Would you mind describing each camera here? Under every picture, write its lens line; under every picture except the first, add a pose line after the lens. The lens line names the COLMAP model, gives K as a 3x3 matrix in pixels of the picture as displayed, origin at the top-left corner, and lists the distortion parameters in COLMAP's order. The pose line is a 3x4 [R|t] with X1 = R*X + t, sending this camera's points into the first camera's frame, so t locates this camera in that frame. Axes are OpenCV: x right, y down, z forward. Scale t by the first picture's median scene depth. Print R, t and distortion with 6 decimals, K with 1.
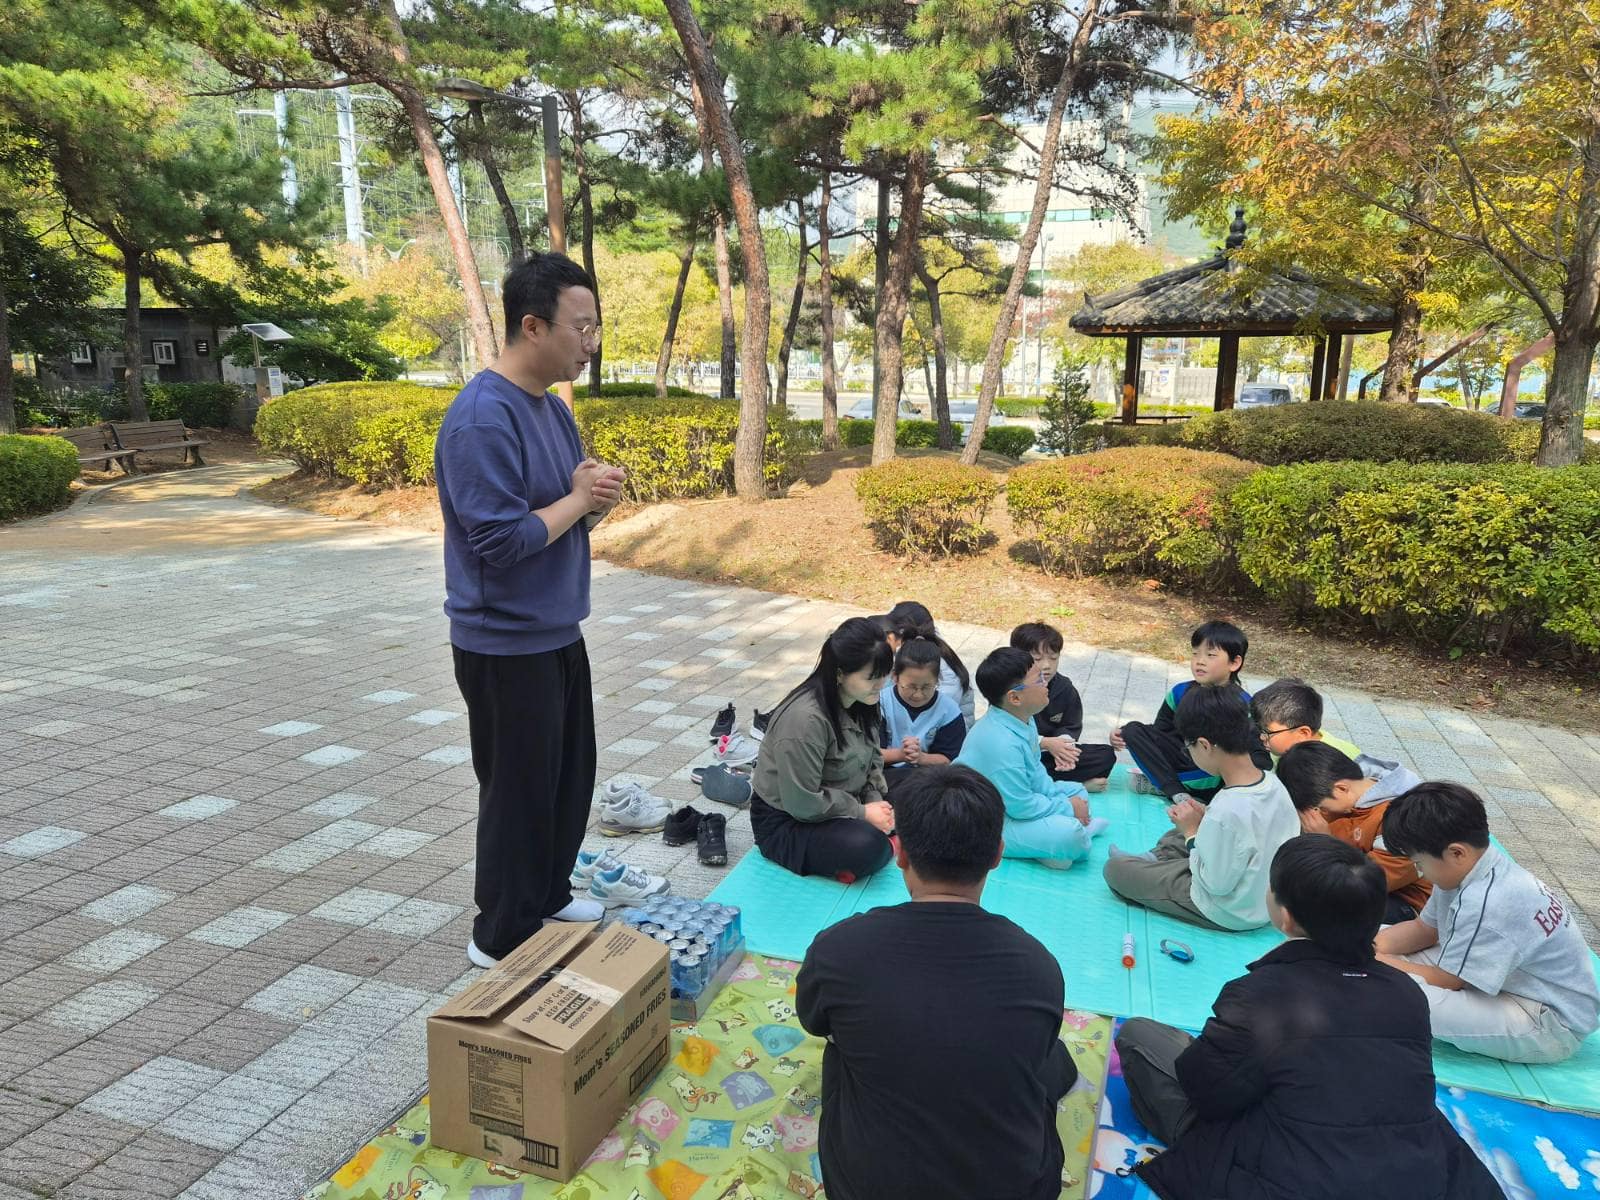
lens RADIAL K [[1065.1, 0, 800.0], [0, 1065.1, 600.0], [0, 0, 1]] dist [0.005907, 0.042827]
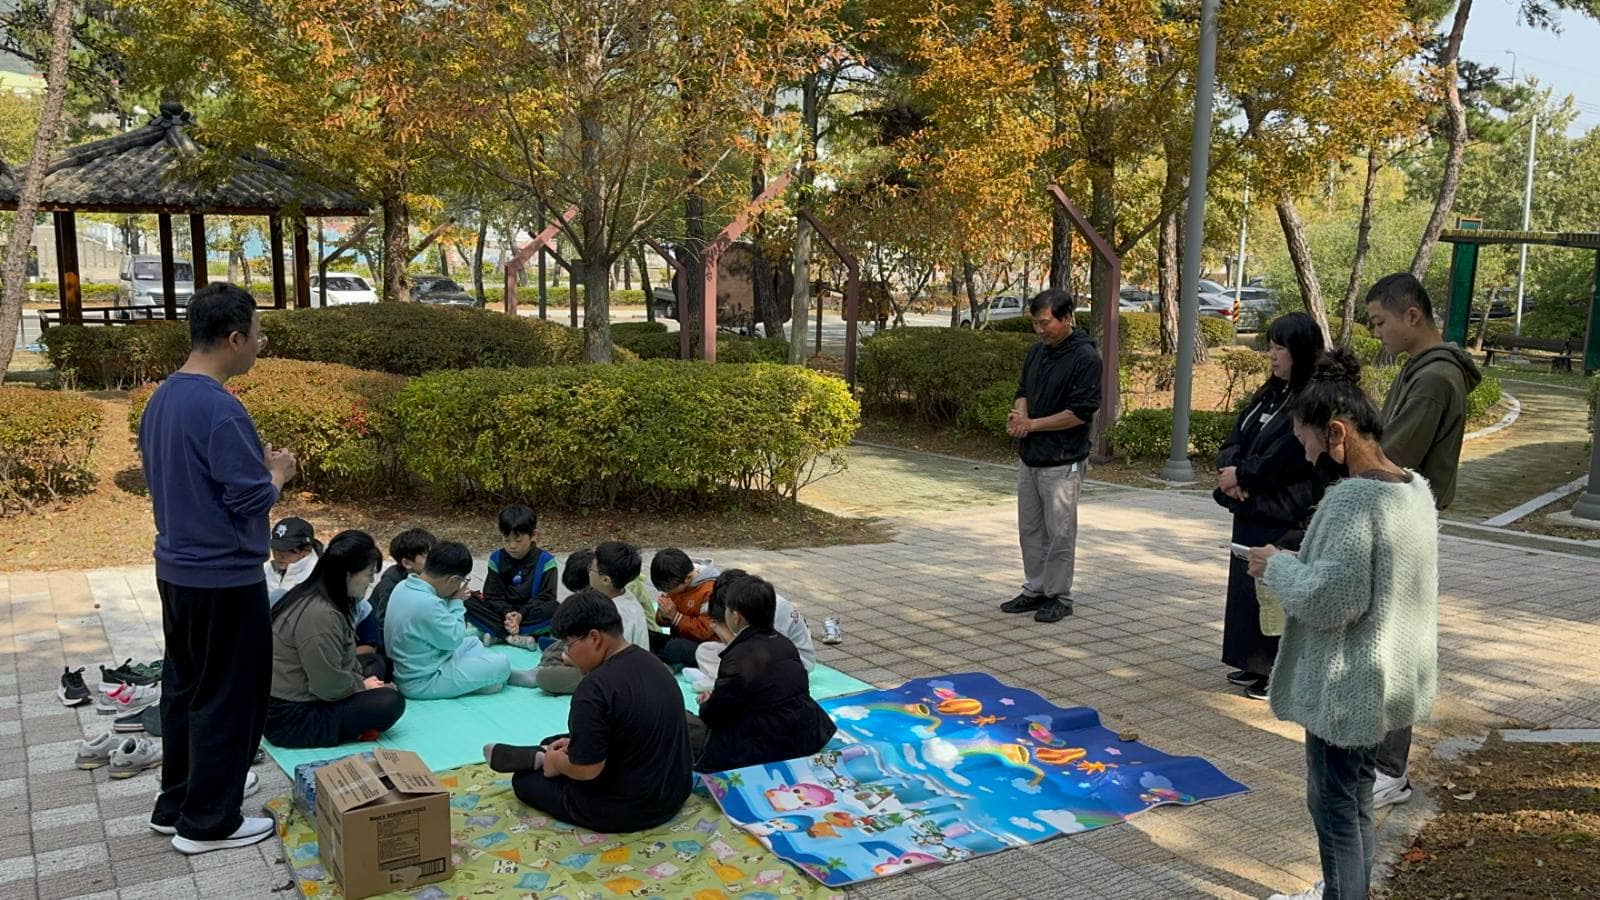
lens RADIAL K [[1322.9, 0, 800.0], [0, 1322.9, 450.0], [0, 0, 1]] dist [0.031877, -0.052117]
pose [[0.643963, -0.113142, 0.756644, -0.408494], [0.150186, 0.988456, 0.019985, -0.016510], [-0.750170, 0.100768, 0.653521, -0.236363]]
